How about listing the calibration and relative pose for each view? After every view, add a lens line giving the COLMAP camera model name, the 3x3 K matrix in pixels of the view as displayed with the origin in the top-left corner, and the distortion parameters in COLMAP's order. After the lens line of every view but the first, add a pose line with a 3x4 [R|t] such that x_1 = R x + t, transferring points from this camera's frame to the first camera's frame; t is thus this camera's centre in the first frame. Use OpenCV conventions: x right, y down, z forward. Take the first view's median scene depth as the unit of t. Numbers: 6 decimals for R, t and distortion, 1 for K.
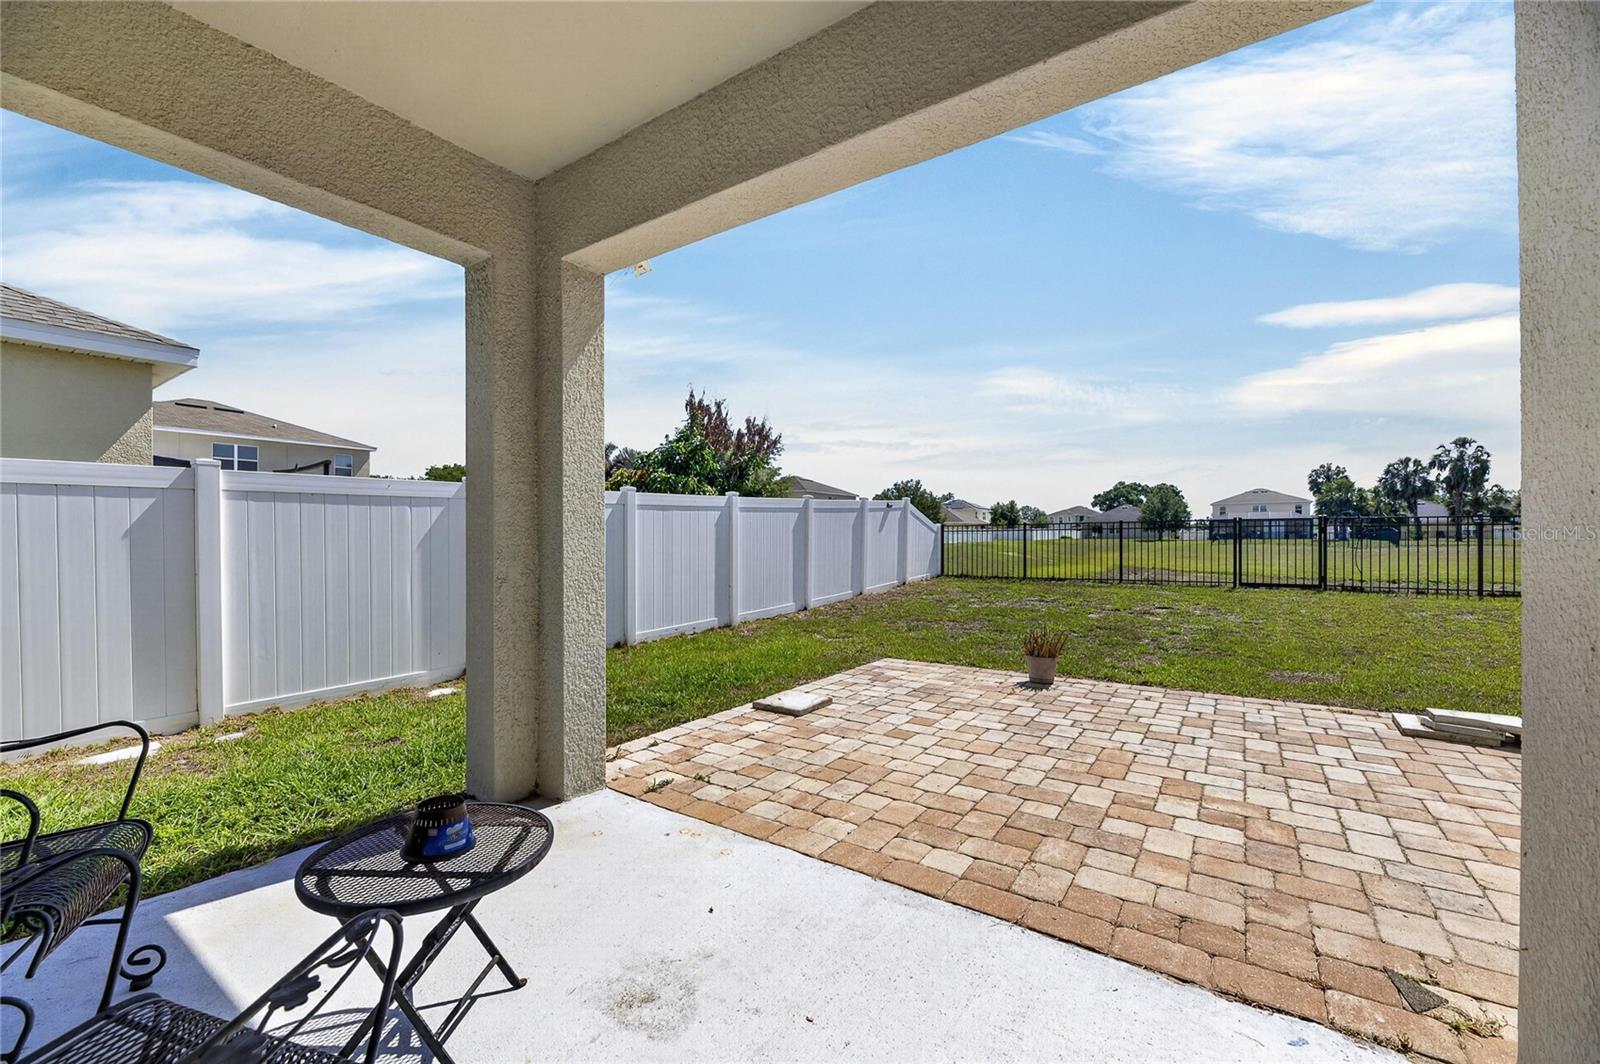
lens RADIAL K [[637.6, 0, 798.9], [0, 637.6, 535.1], [0, 0, 1]] dist [-0.000888, -0.000763]
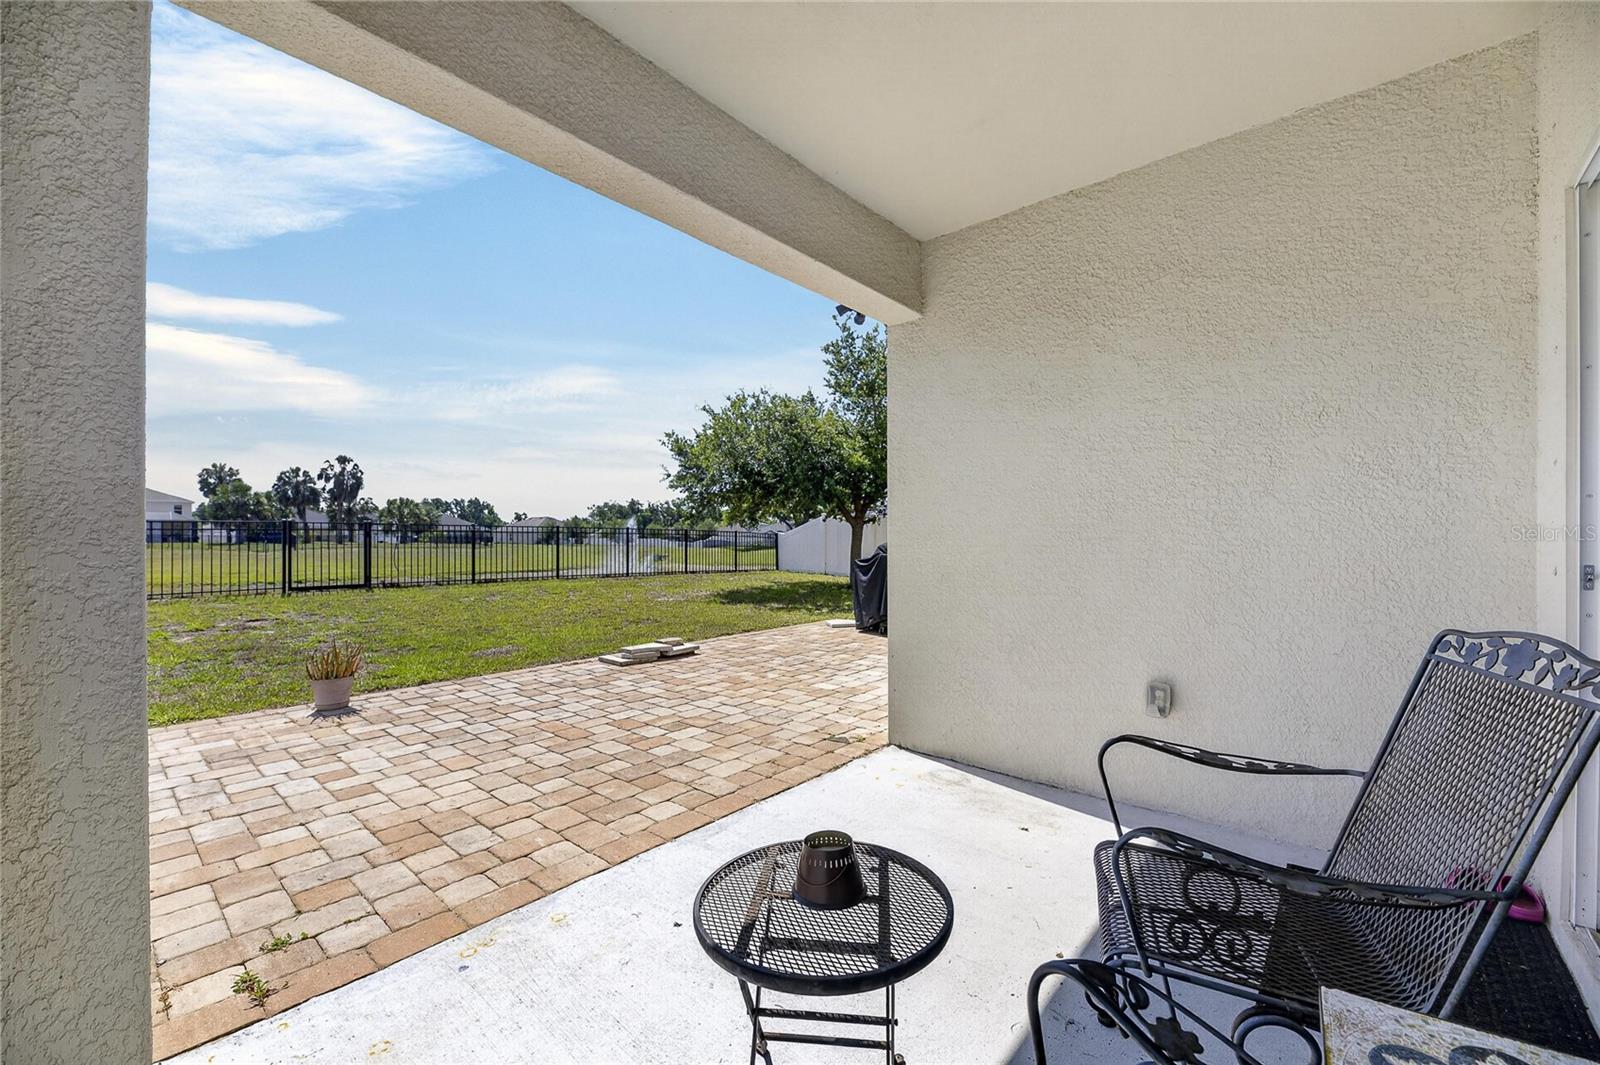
lens RADIAL K [[637.6, 0, 803.1], [0, 637.6, 537.3], [0, 0, 1]] dist [-0.000888, -0.000763]
pose [[0.119954, 0.004675, 0.992768, -0.189392], [-0.002688, 0.999987, -0.004385, -0.000033], [-0.992776, -0.002142, 0.119965, 0.120986]]
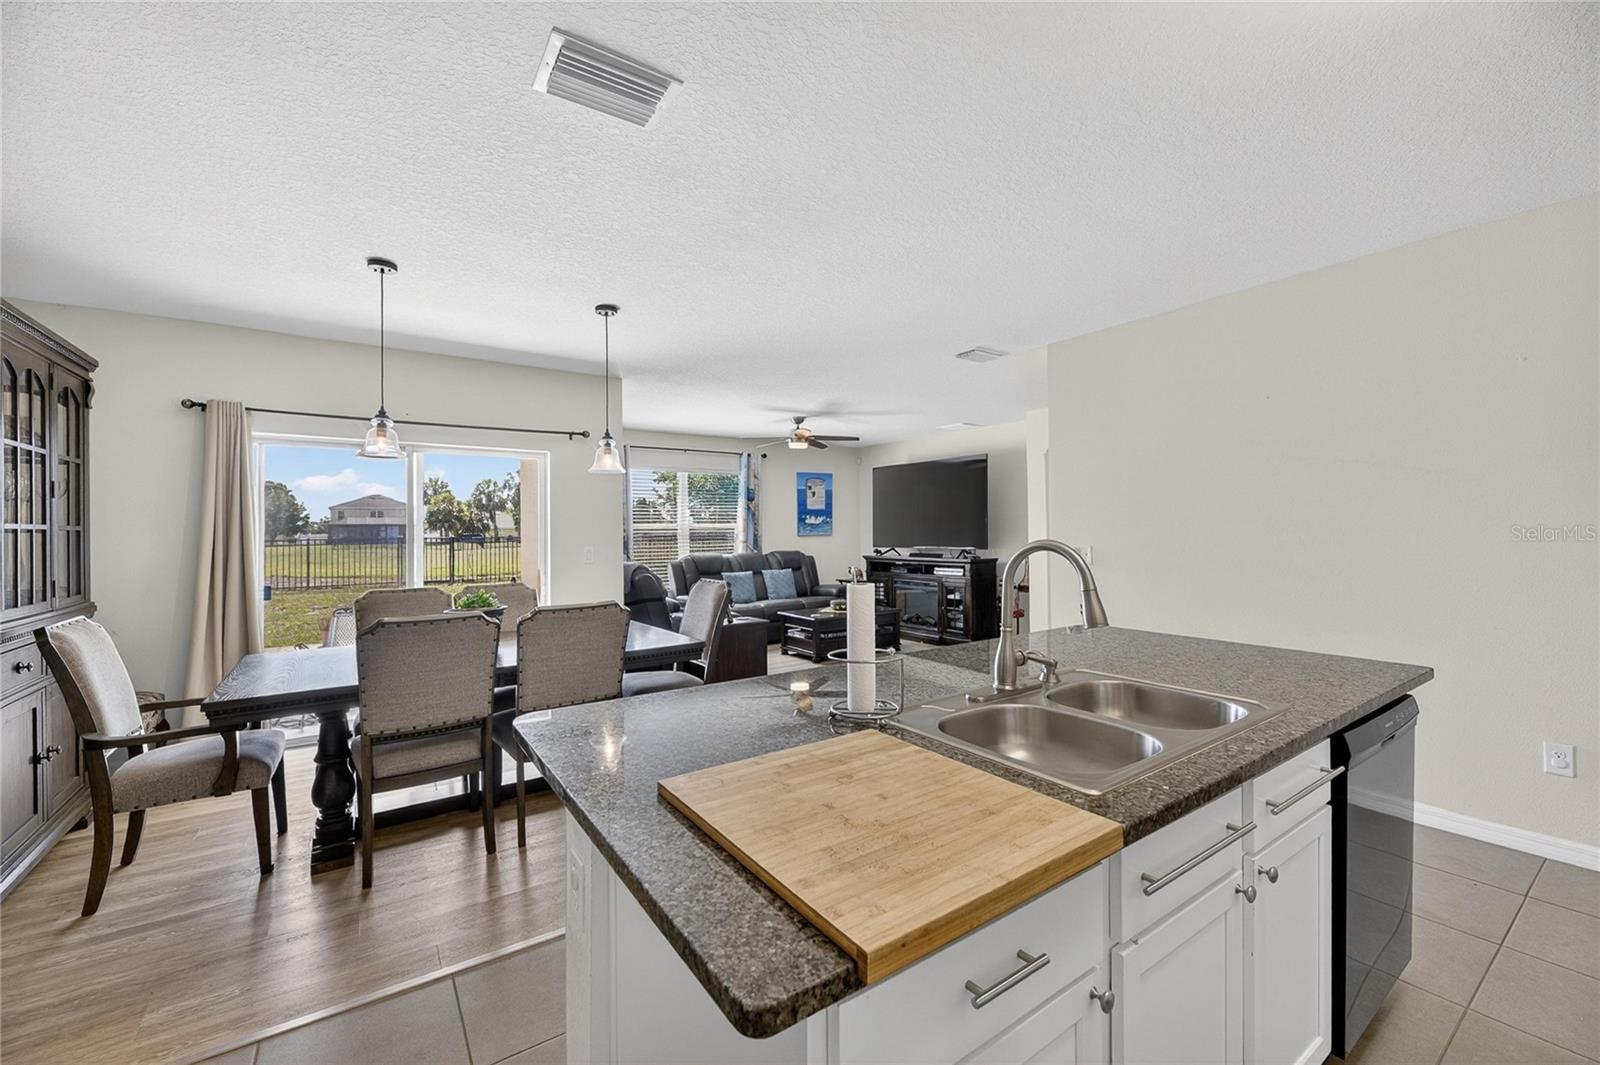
lens RADIAL K [[637.6, 0, 793.3], [0, 637.6, 534.1], [0, 0, 1]] dist [-0.000888, -0.000763]
pose [[0.354776, -0.000001, 0.934951, -0.370257], [0.006518, 0.999976, -0.002473, -0.027371], [-0.934928, 0.006971, 0.354768, -0.368013]]
